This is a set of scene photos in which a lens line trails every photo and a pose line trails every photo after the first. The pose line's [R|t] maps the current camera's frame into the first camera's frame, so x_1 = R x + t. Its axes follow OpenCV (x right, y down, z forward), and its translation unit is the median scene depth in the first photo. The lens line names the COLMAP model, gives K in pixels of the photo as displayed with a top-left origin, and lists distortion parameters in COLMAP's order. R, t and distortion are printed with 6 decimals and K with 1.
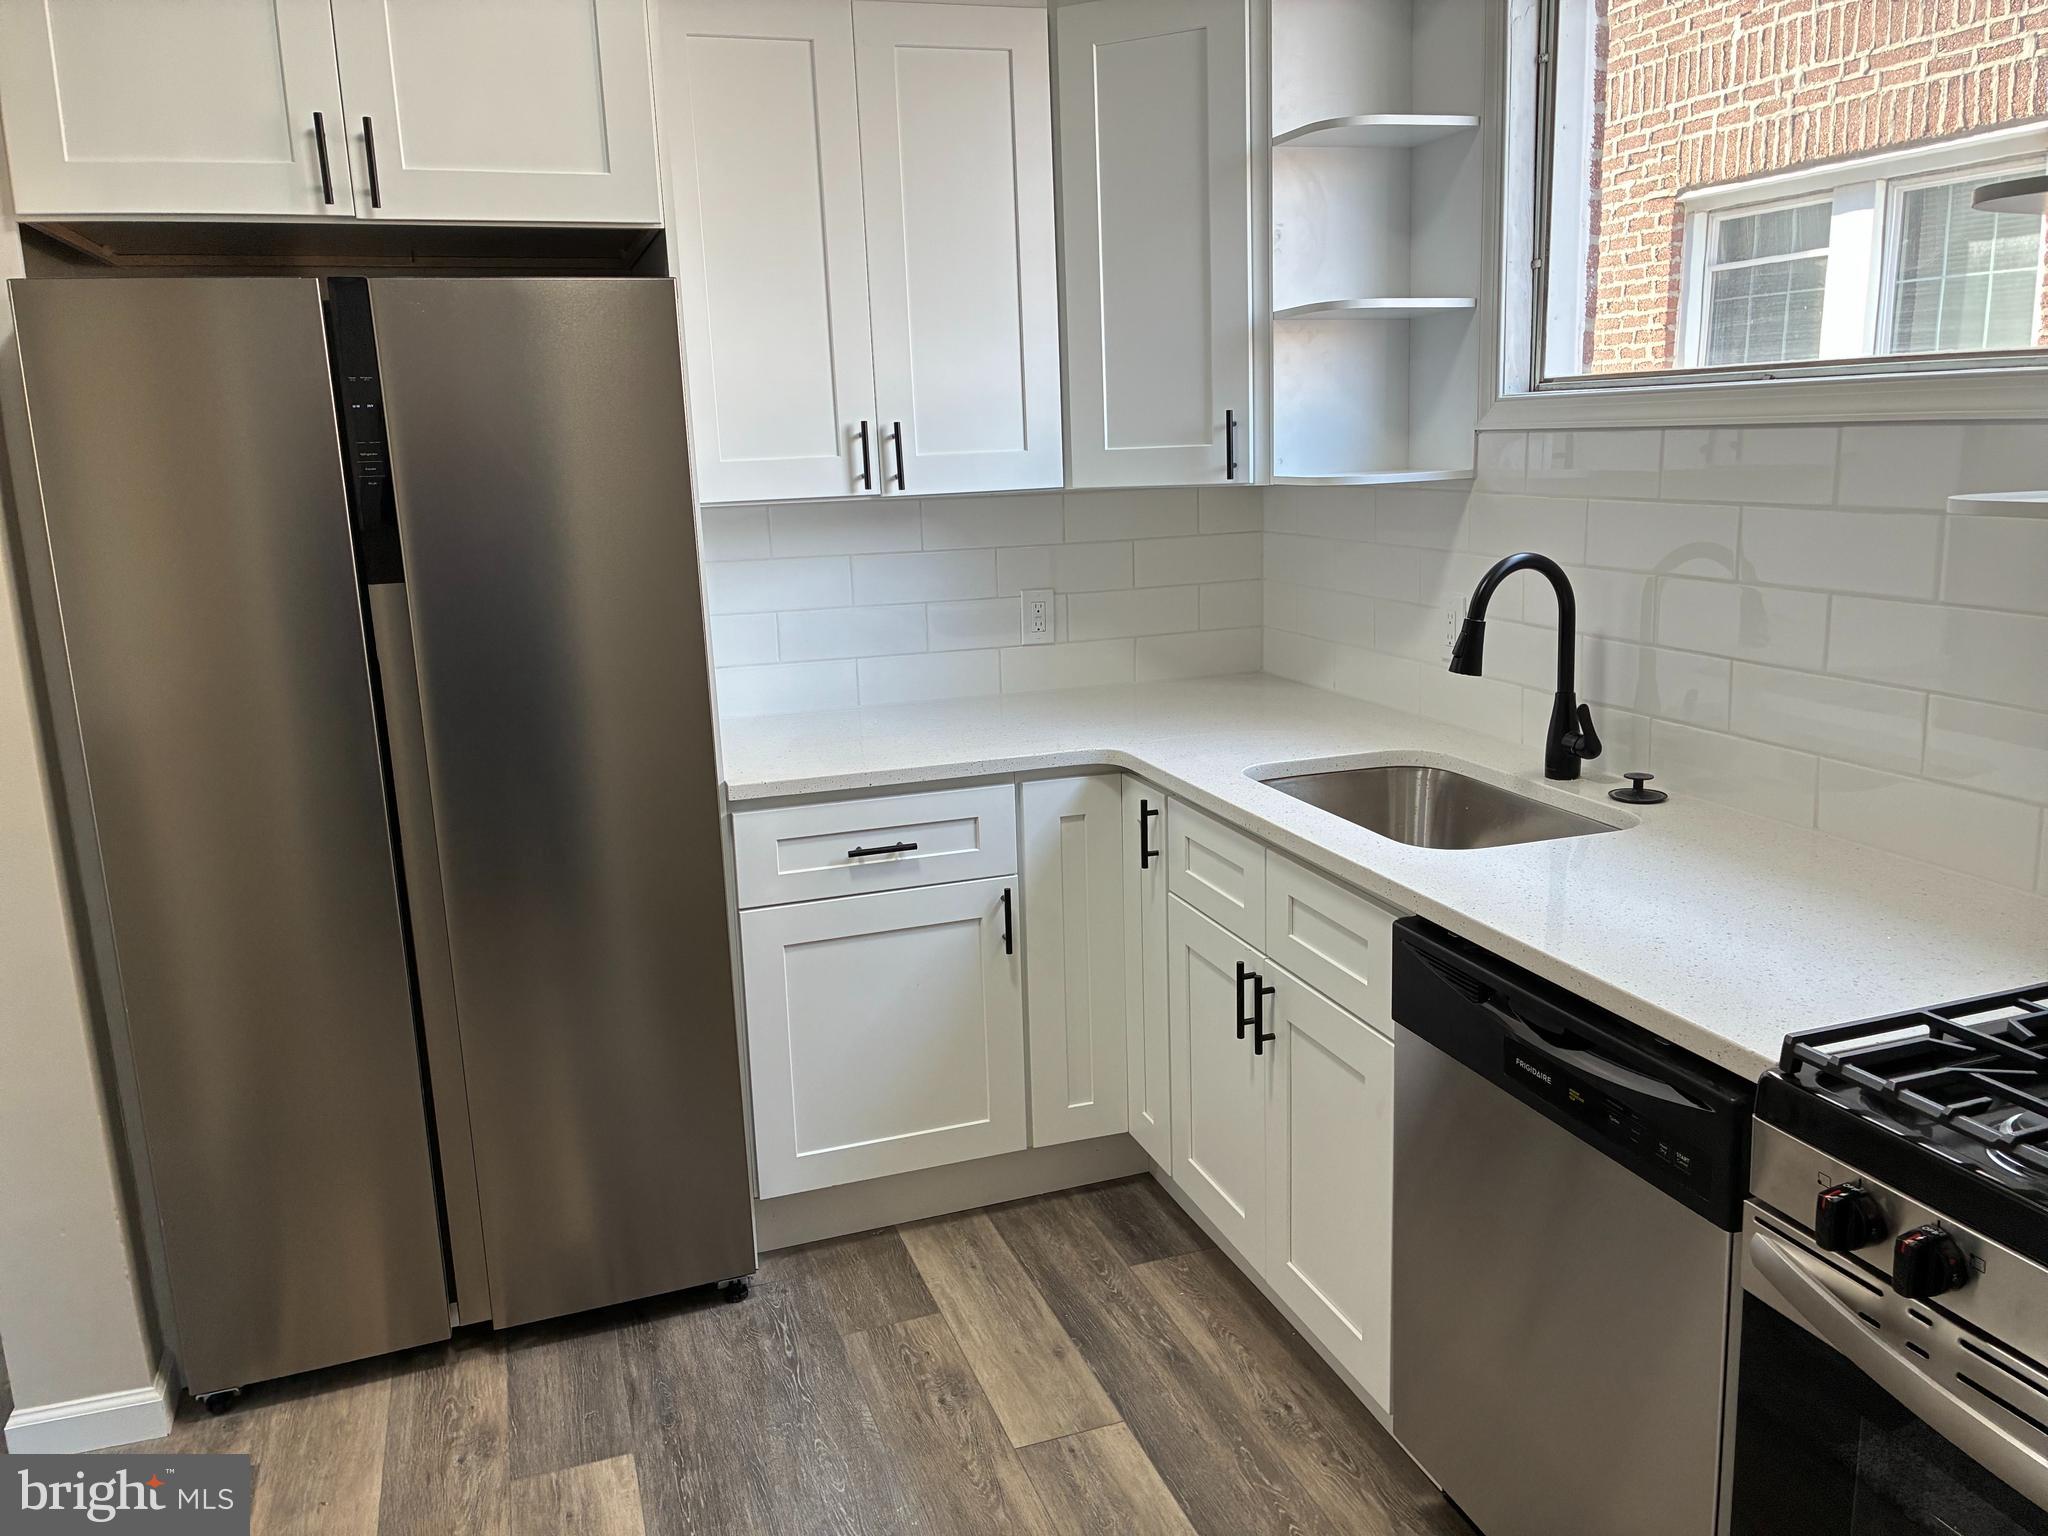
lens RADIAL K [[1523.6, 0, 1026.4], [0, 1523.6, 763.9], [0, 0, 1]] dist [0.021919, -0.045791]
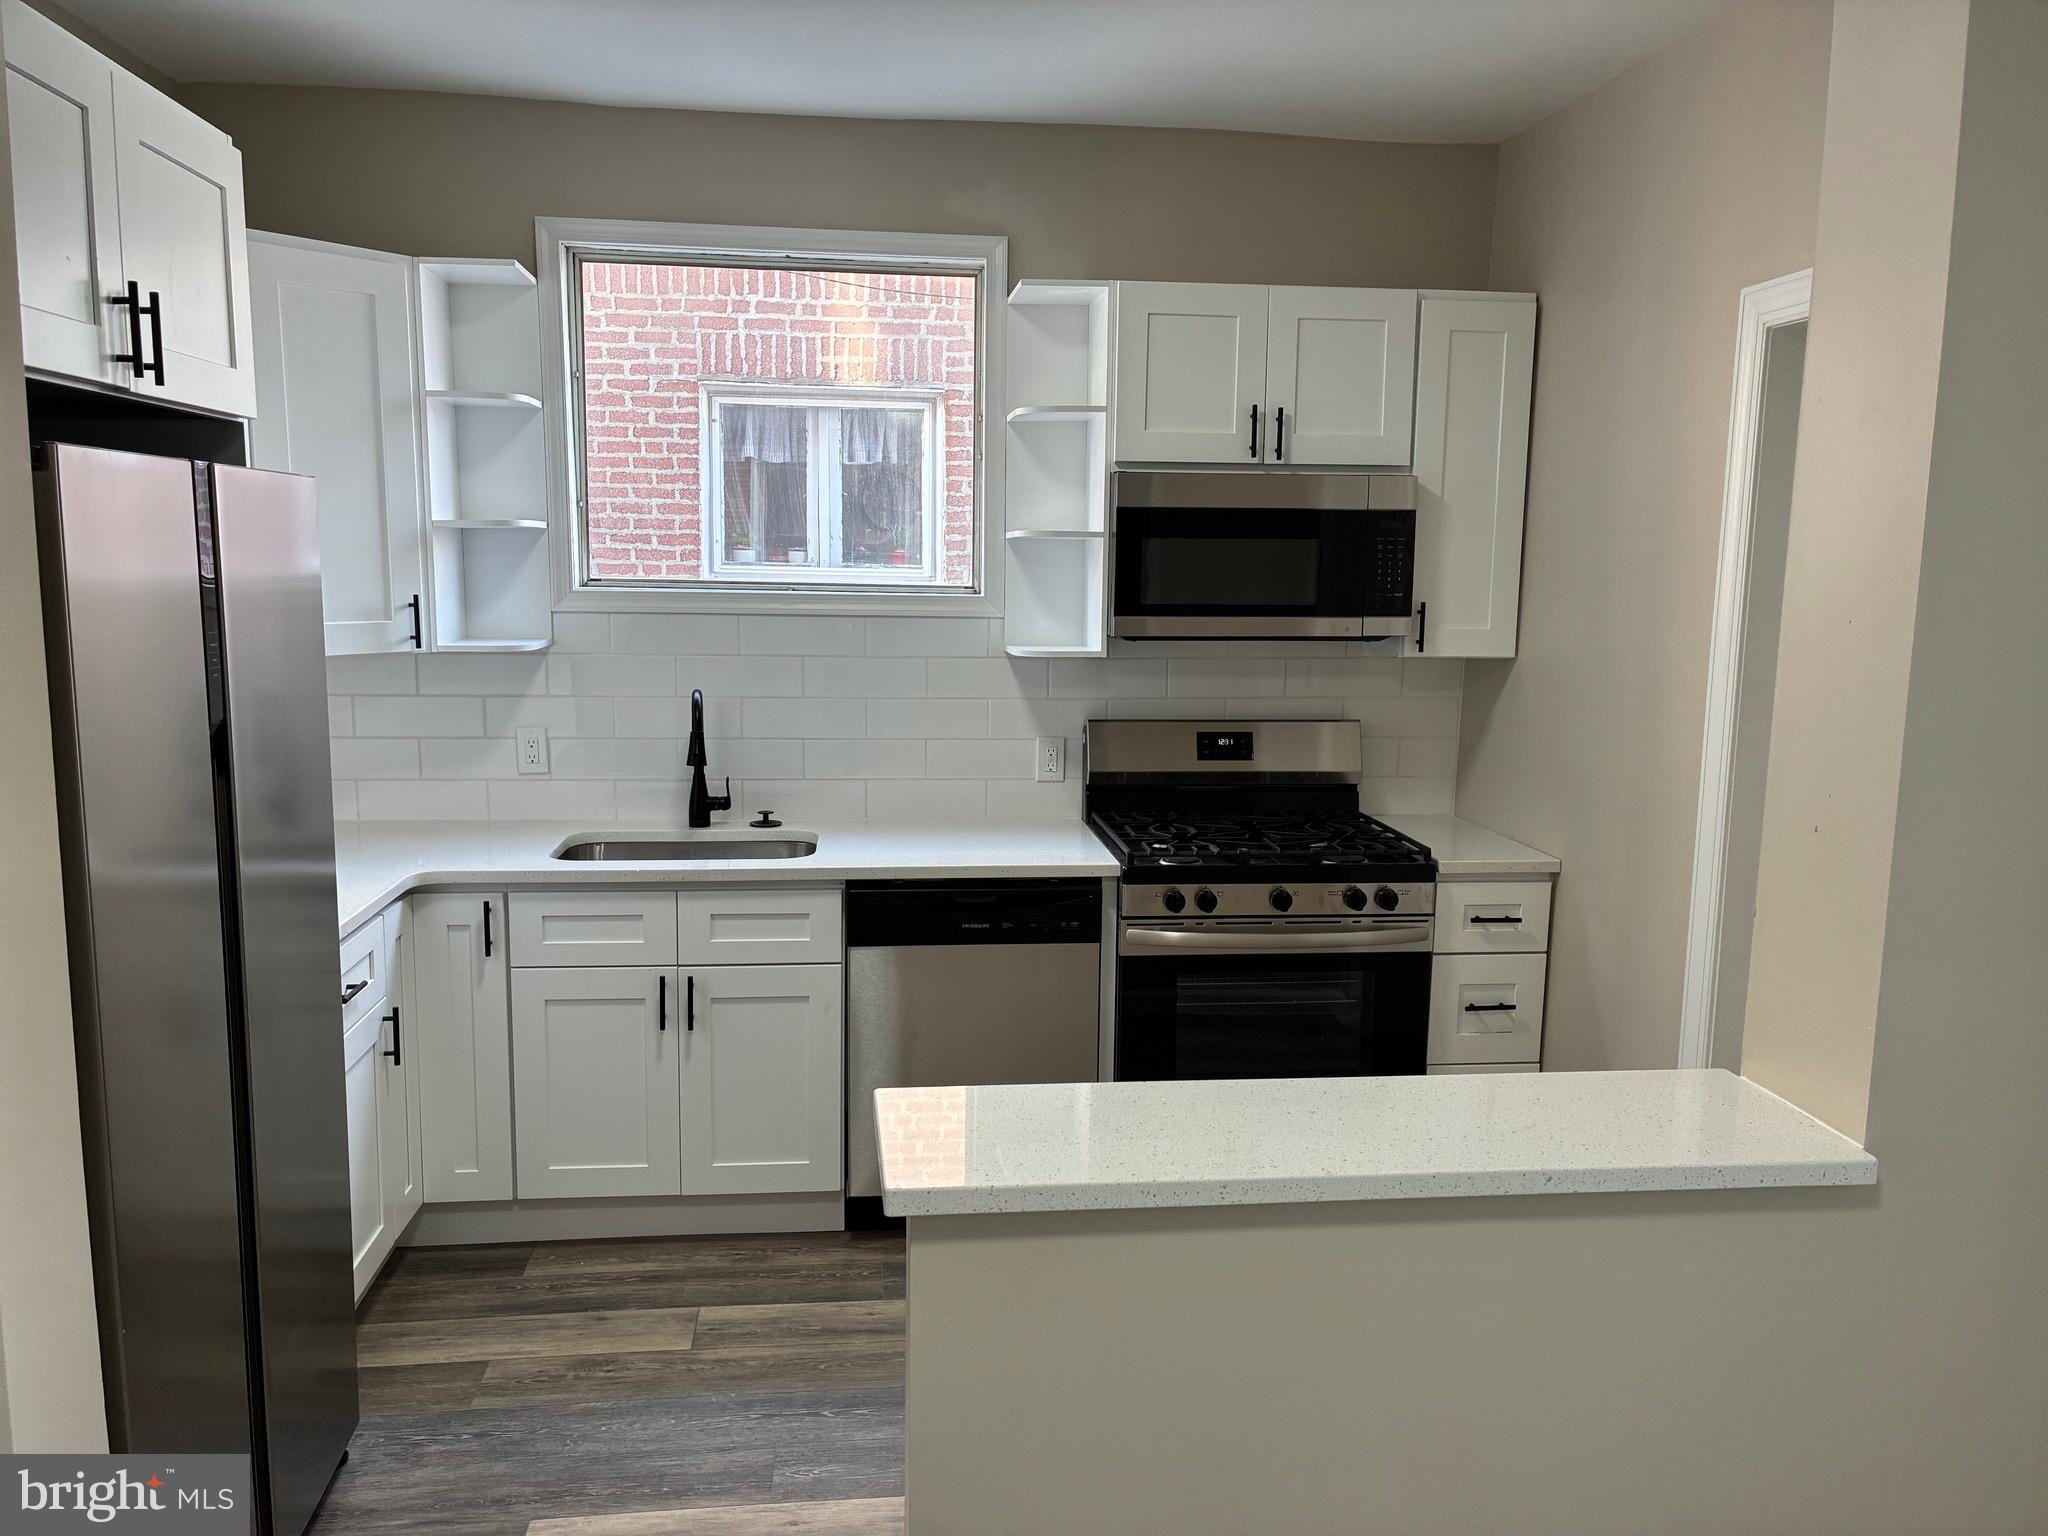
lens RADIAL K [[1523.6, 0, 1031.2], [0, 1523.6, 770.2], [0, 0, 1]] dist [0.021919, -0.045791]
pose [[0.209184, -0.095644, 0.973188, -1.105011], [0.182672, 0.981509, 0.057197, -0.075366], [-0.960663, 0.165809, 0.222787, 0.283798]]
